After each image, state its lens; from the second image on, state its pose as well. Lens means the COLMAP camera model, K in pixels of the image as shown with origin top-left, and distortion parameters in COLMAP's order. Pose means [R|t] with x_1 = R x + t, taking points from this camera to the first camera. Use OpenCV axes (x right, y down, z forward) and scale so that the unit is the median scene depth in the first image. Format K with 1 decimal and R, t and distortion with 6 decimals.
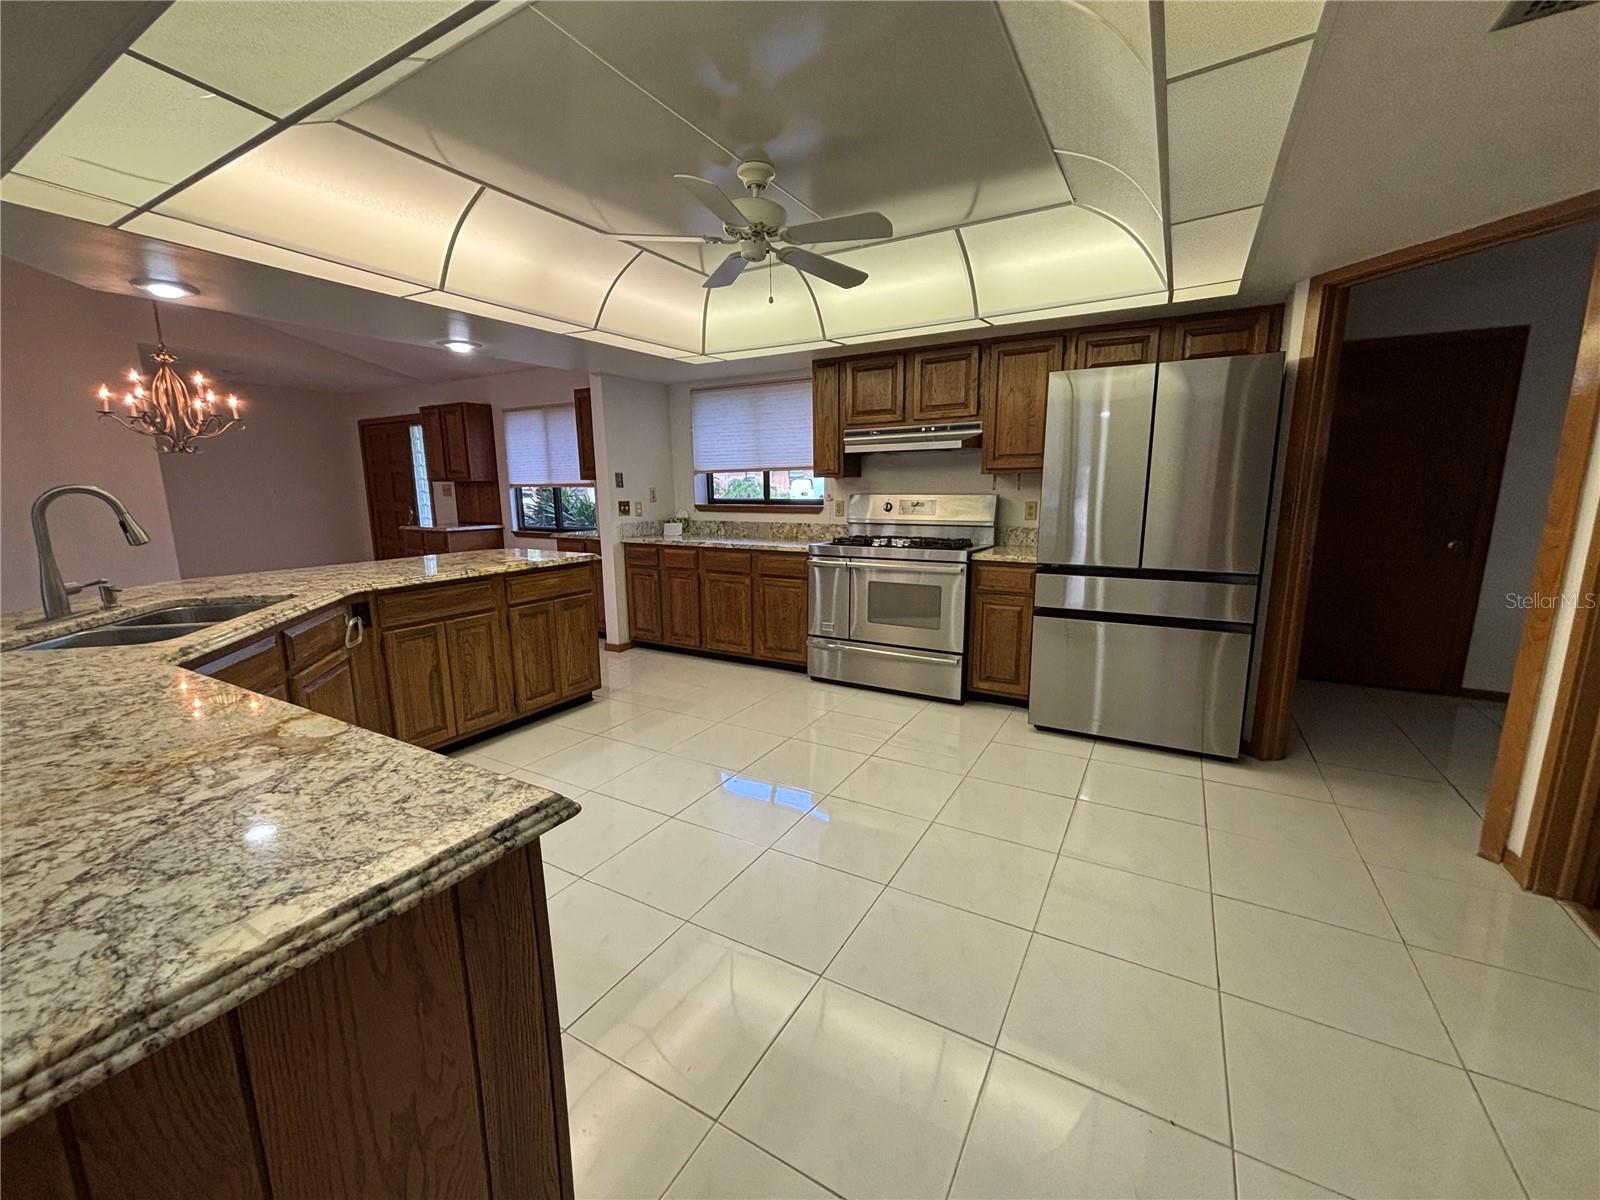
lens RADIAL K [[642.2, 0, 800.0], [0, 642.2, 600.0], [0, 0, 1]] dist [0.001659, 0.000662]
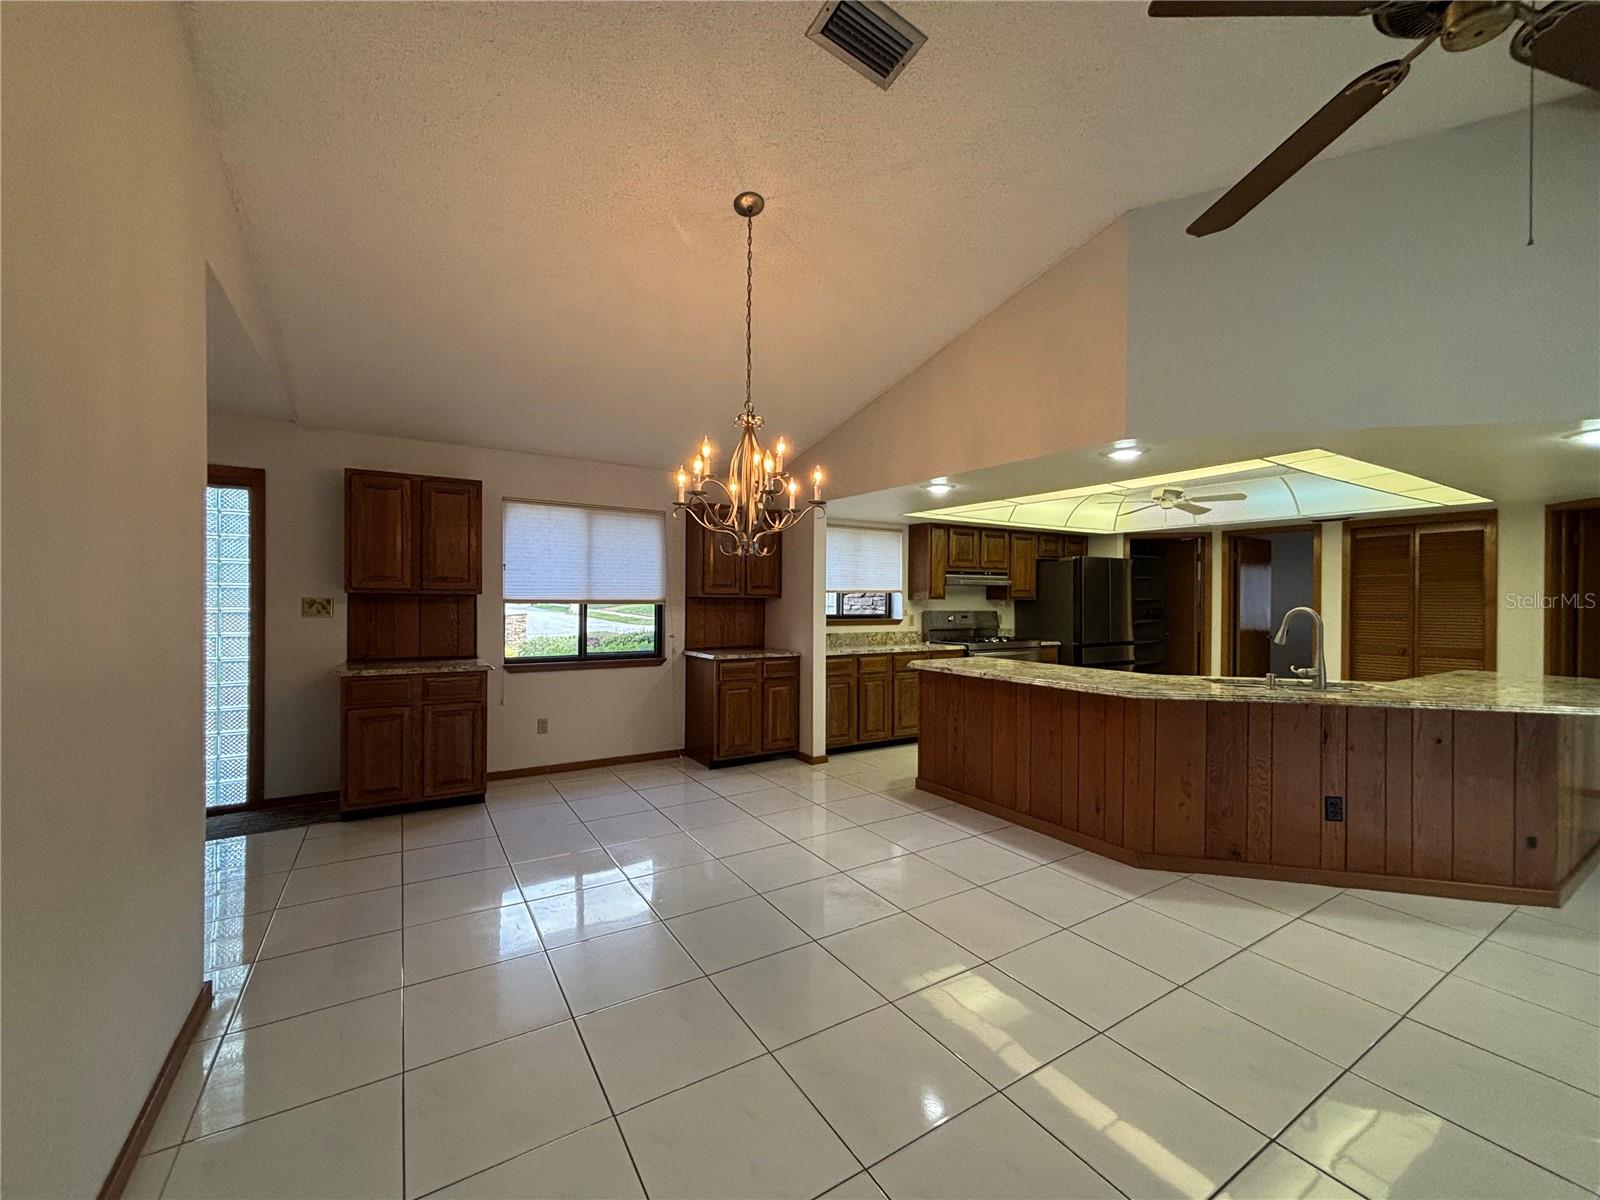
lens RADIAL K [[642.2, 0, 800.0], [0, 642.2, 600.0], [0, 0, 1]] dist [0.001659, 0.000662]
pose [[0.464515, 0.013595, 0.885461, -1.486555], [0.153434, 0.983524, -0.095593, -0.100845], [-0.872172, 0.180264, 0.454775, 0.640708]]
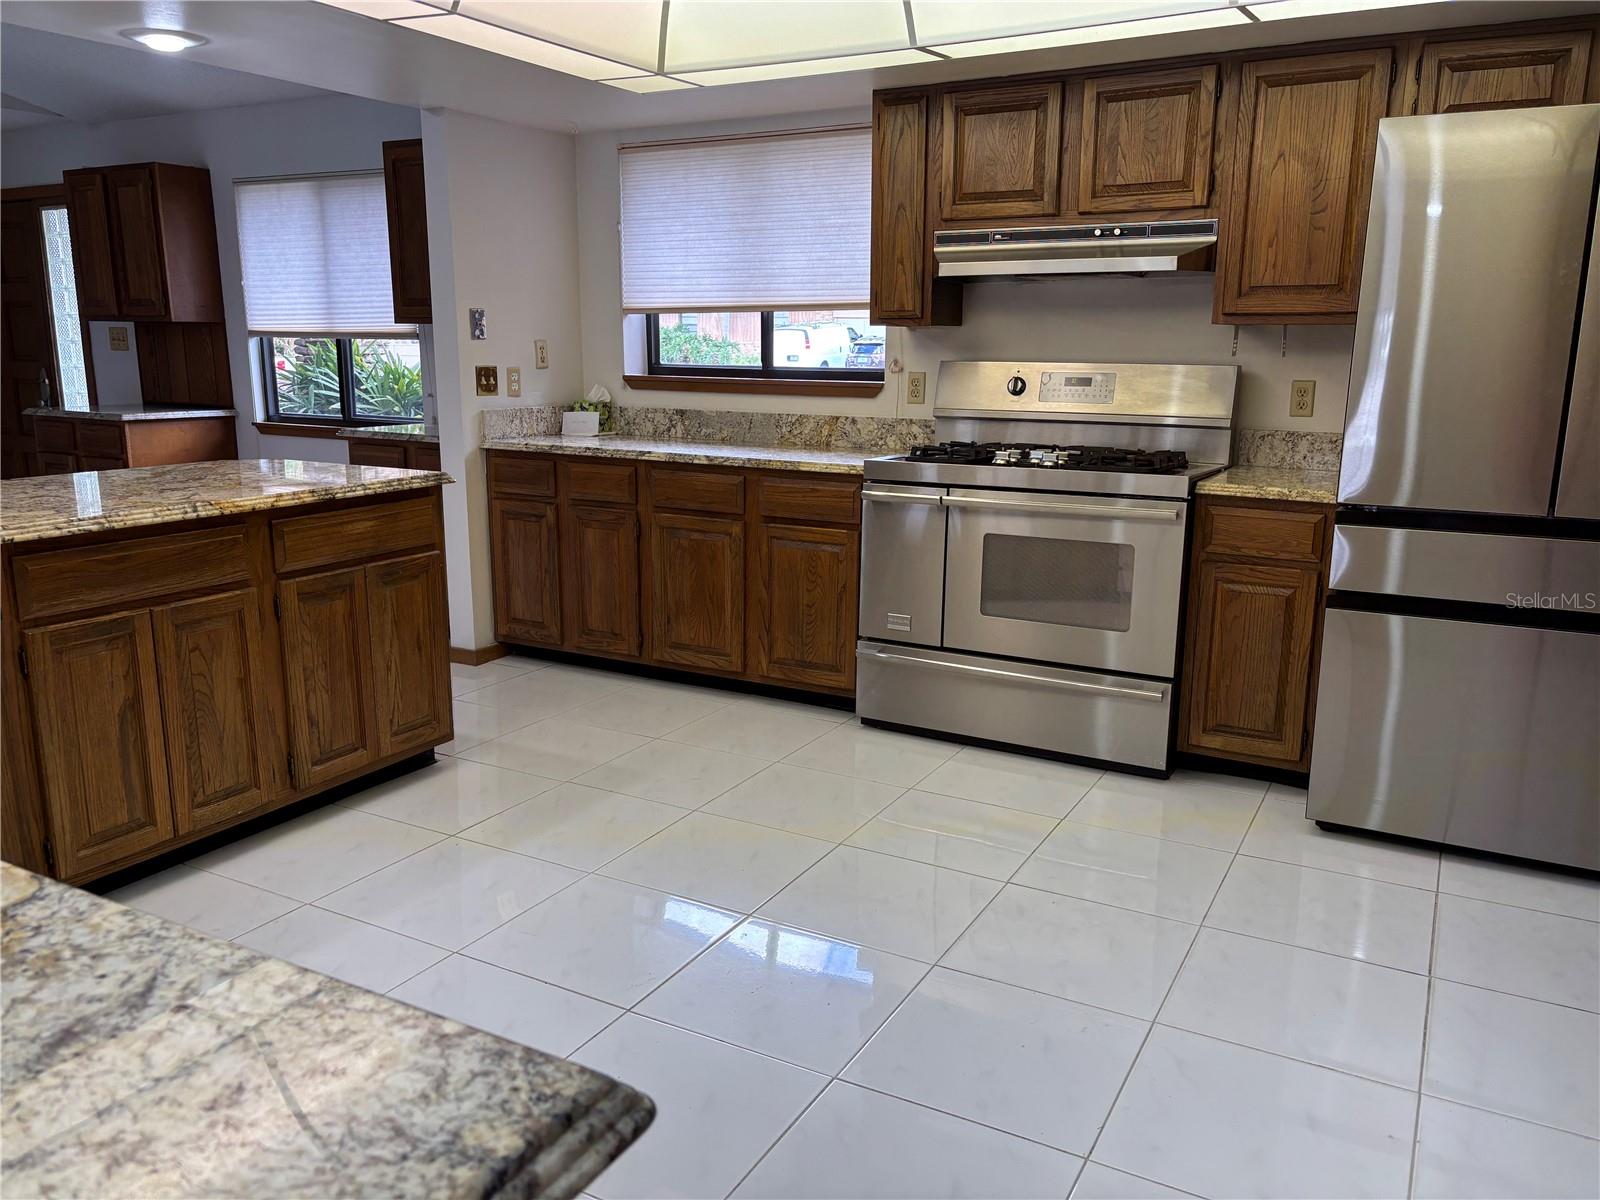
lens RADIAL K [[1207.0, 0, 804.5], [0, 1207.0, 598.3], [0, 0, 1]] dist [0.003567, 0.013460]
pose [[0.999616, 0.011217, 0.025344, -0.056266], [-0.012017, 0.999428, 0.031617, -0.005989], [-0.024975, -0.031909, 0.999179, 0.048893]]
